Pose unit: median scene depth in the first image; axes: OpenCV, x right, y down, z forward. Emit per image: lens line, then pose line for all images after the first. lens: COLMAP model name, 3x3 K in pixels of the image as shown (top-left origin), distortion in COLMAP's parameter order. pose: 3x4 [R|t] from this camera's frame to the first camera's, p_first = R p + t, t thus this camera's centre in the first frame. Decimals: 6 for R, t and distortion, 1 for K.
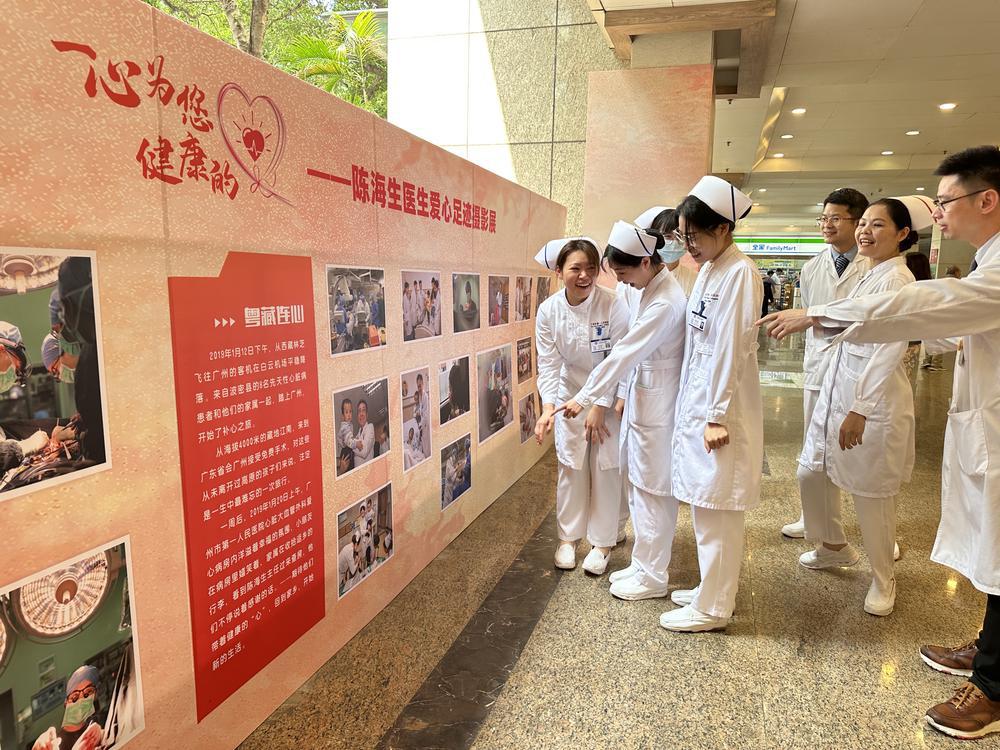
lens RADIAL K [[721.2, 0, 500.0], [0, 721.2, 375.0], [0, 0, 1]] dist [0.053084, -0.090757]
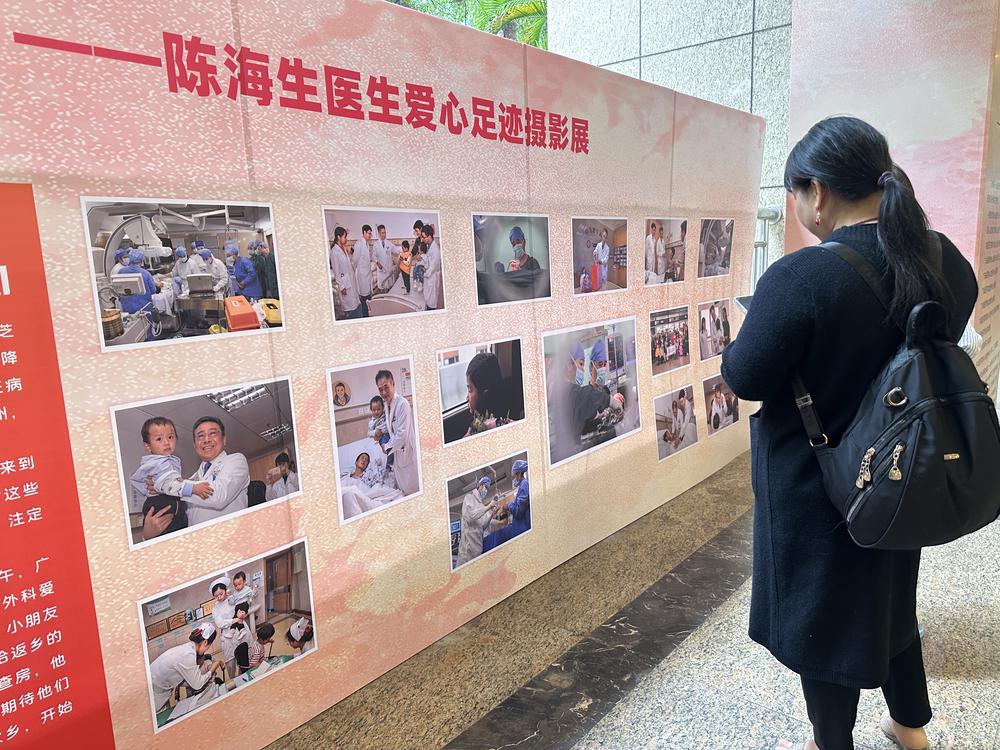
lens RADIAL K [[721.2, 0, 500.0], [0, 721.2, 375.0], [0, 0, 1]] dist [0.053084, -0.090757]
pose [[0.920554, 0.015626, -0.390302, 0.255146], [-0.000115, 0.999210, 0.039734, -0.023863], [0.390614, -0.036533, 0.919829, 0.469466]]
